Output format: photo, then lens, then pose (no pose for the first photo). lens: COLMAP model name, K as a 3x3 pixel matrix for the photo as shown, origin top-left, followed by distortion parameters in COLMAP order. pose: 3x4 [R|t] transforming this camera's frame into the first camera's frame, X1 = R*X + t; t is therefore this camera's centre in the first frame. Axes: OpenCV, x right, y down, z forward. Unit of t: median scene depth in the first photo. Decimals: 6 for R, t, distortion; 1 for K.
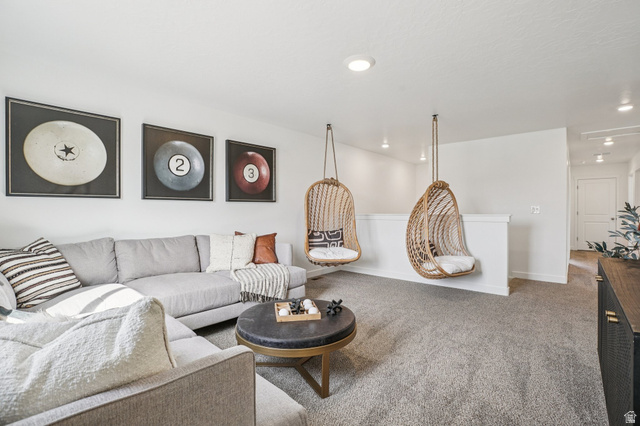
lens RADIAL K [[300.5, 0, 315.7], [0, 300.5, 211.9], [0, 0, 1]] dist [-0.032321, 0.005302]
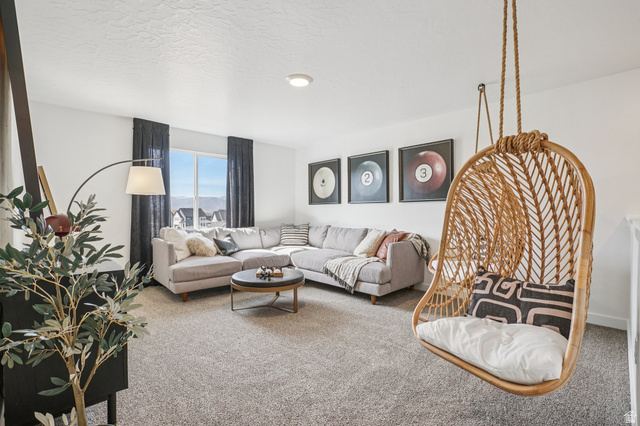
lens RADIAL K [[300.5, 0, 315.7], [0, 300.5, 213.2], [0, 0, 1]] dist [-0.032321, 0.005302]
pose [[-0.067480, 0.000134, -0.997721, 0.972205], [-0.006327, 0.999980, 0.000562, 0.007435], [0.997701, 0.006351, -0.067478, 0.860463]]
